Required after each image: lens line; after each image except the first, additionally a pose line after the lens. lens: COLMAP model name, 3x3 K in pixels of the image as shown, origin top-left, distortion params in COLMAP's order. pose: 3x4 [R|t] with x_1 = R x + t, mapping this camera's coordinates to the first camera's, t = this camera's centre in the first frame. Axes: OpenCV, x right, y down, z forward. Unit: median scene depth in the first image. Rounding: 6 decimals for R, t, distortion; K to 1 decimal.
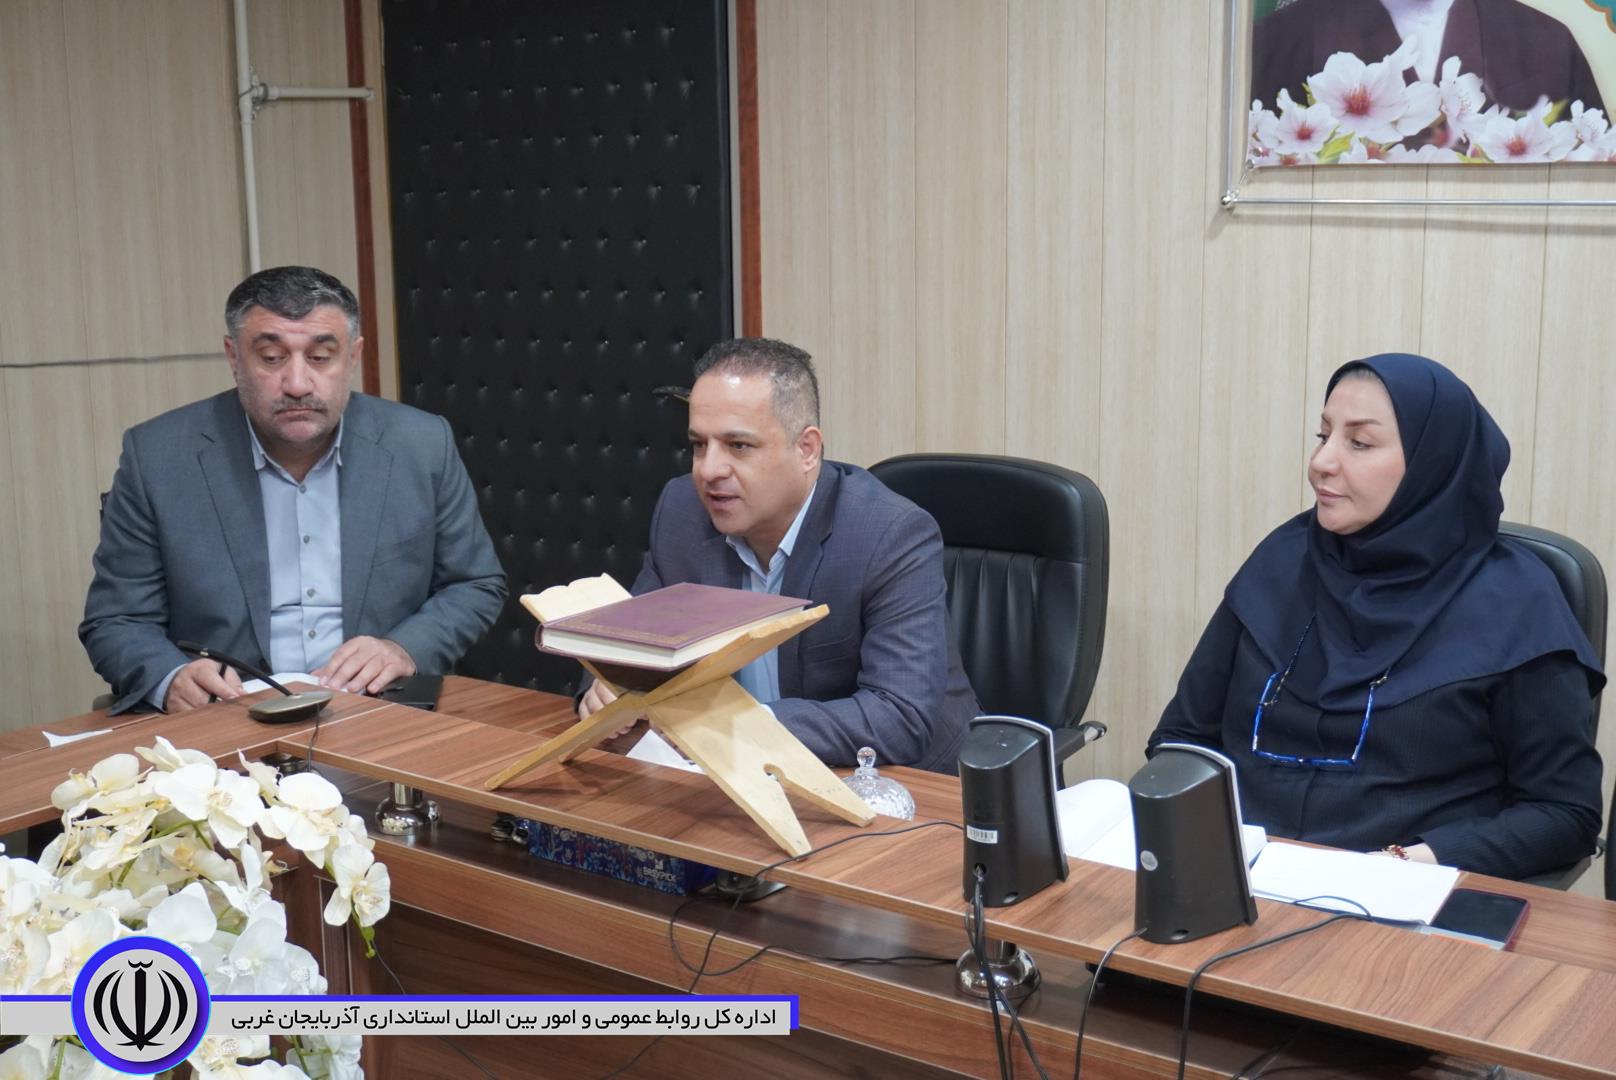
lens RADIAL K [[2032.2, 0, 801.4], [0, 2032.2, 539.8], [0, 0, 1]] dist [0.011638, 0.000000]
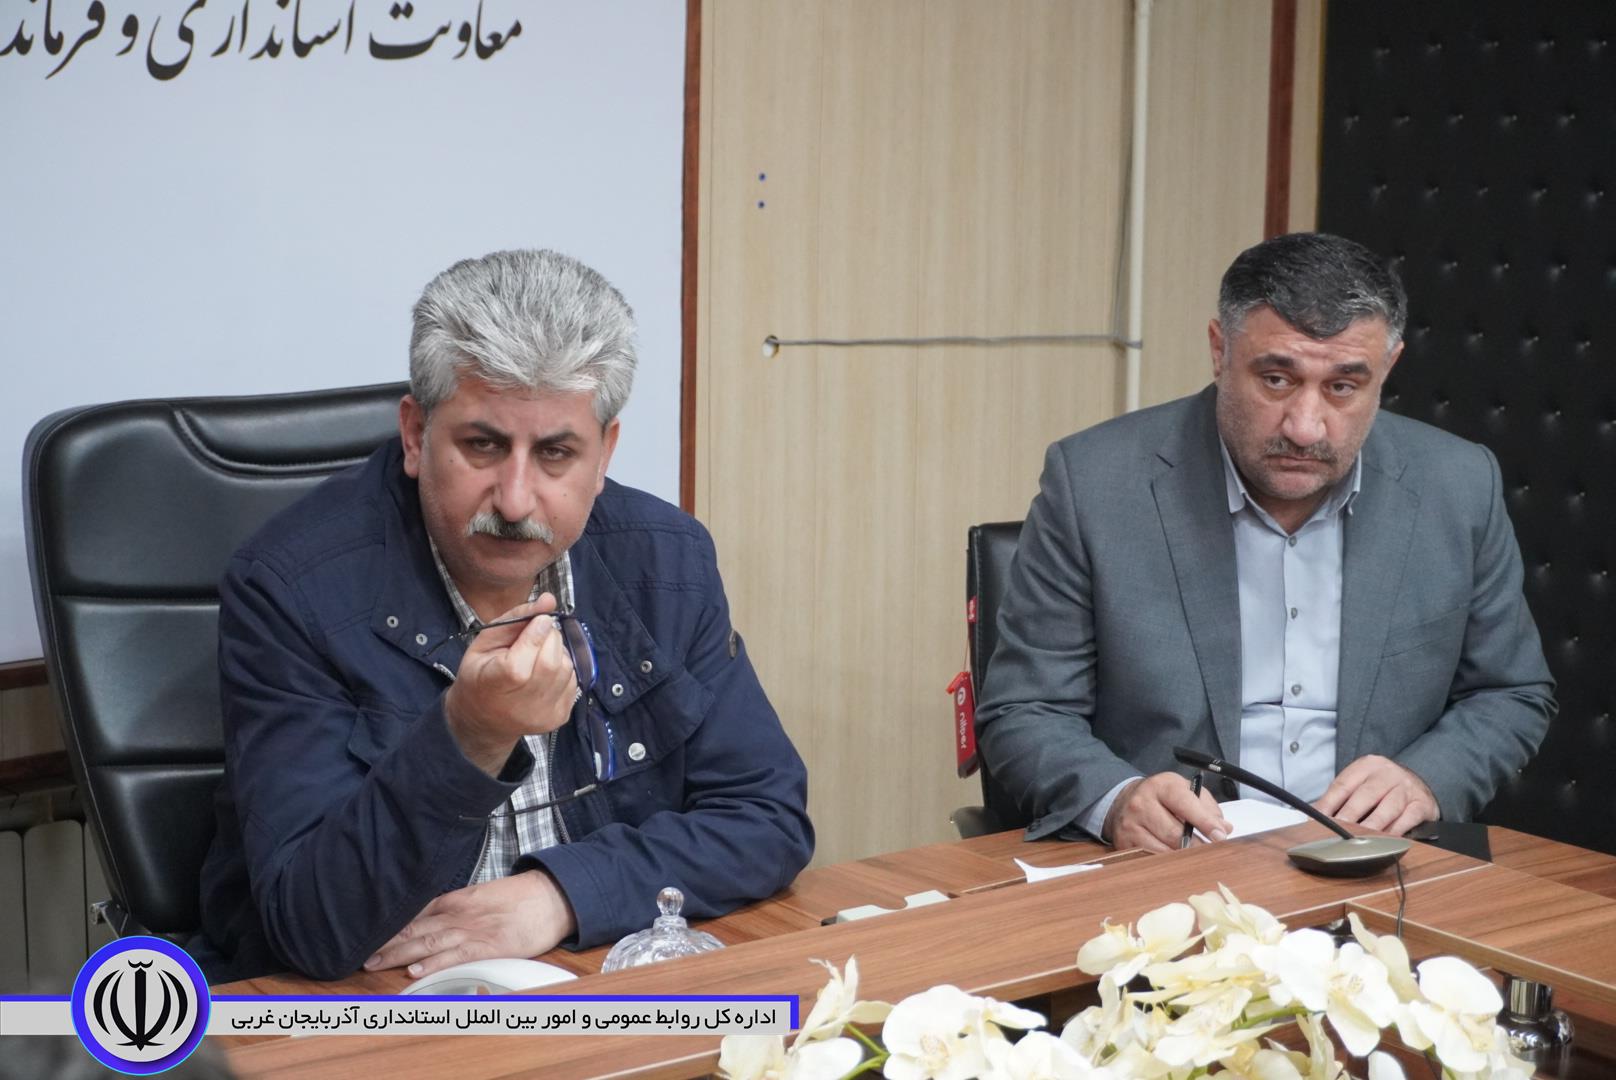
lens RADIAL K [[2965.6, 0, 807.3], [0, 2965.6, 529.6], [0, 0, 1]] dist [0.052507, 0.000000]
pose [[0.960284, 0.061968, -0.272056, -0.124533], [-0.069610, 0.997402, -0.018520, 0.001983], [0.270202, 0.036722, 0.962103, -0.027539]]
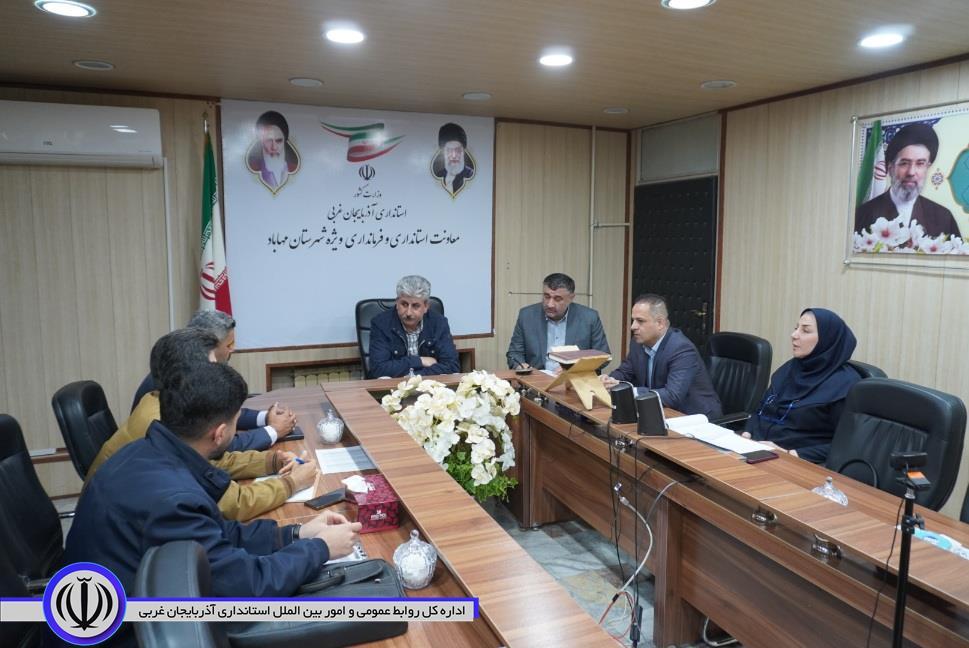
lens RADIAL K [[699.6, 0, 484.5], [0, 699.6, 327.8], [0, 0, 1]] dist [-0.001654, -0.007899]
pose [[0.836541, 0.082441, -0.541666, 0.384573], [-0.107801, 0.994056, -0.015193, 0.015863], [0.537194, 0.071102, 0.840457, -0.255456]]
